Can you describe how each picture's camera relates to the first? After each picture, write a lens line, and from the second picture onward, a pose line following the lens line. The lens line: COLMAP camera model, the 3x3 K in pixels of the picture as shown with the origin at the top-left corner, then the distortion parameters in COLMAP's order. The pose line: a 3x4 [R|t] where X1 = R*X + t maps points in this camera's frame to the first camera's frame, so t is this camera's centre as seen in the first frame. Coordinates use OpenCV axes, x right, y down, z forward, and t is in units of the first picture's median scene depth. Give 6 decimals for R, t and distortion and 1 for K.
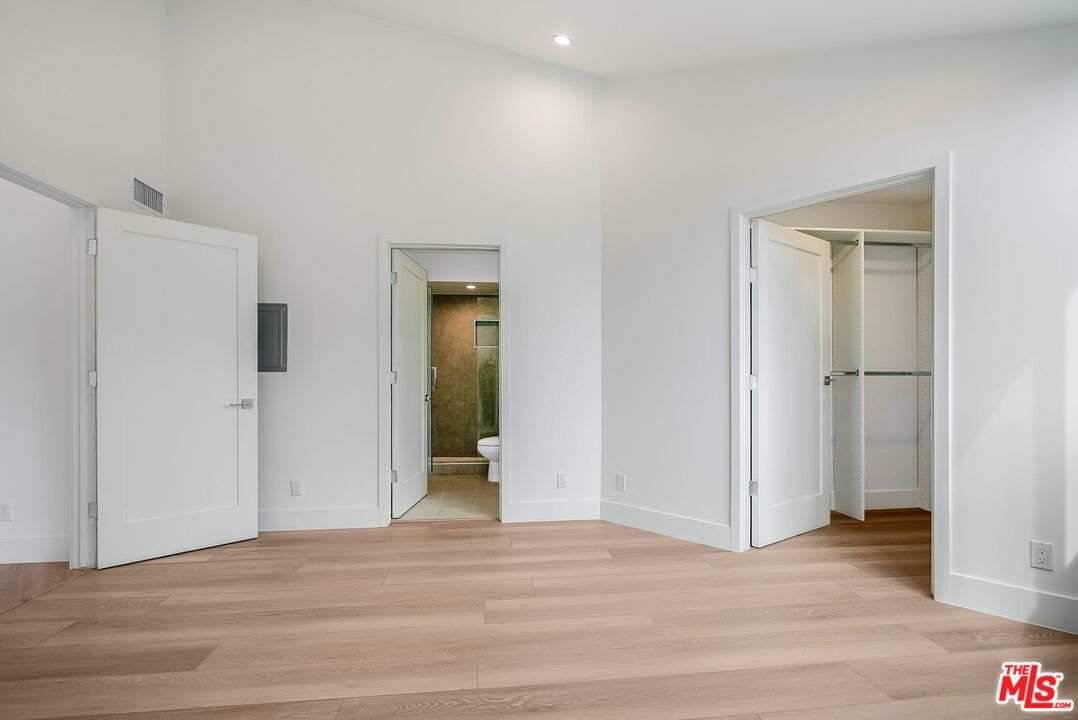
lens RADIAL K [[489.5, 0, 539.0], [0, 489.5, 369.7], [0, 0, 1]] dist [-0.004956, -0.000163]
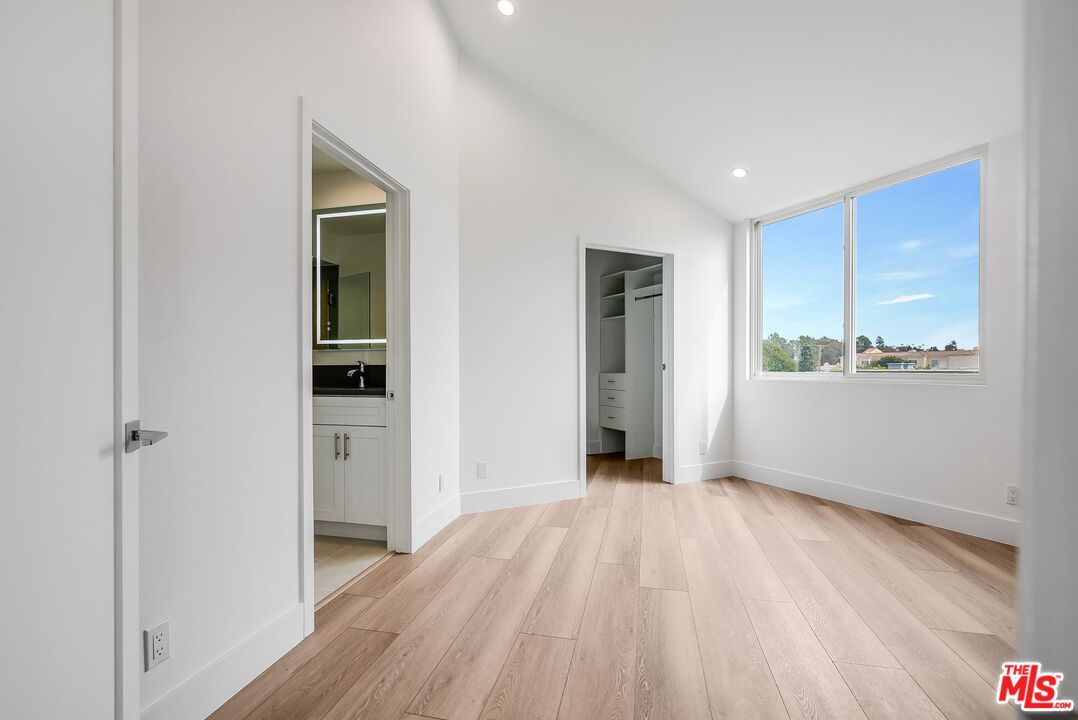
lens RADIAL K [[489.5, 0, 540.7], [0, 489.5, 365.0], [0, 0, 1]] dist [-0.004956, -0.000163]
pose [[0.333518, 0.004286, 0.942734, -0.877259], [-0.014090, 0.999901, 0.000438, 0.019783], [-0.942638, -0.013429, 0.333546, 0.679765]]
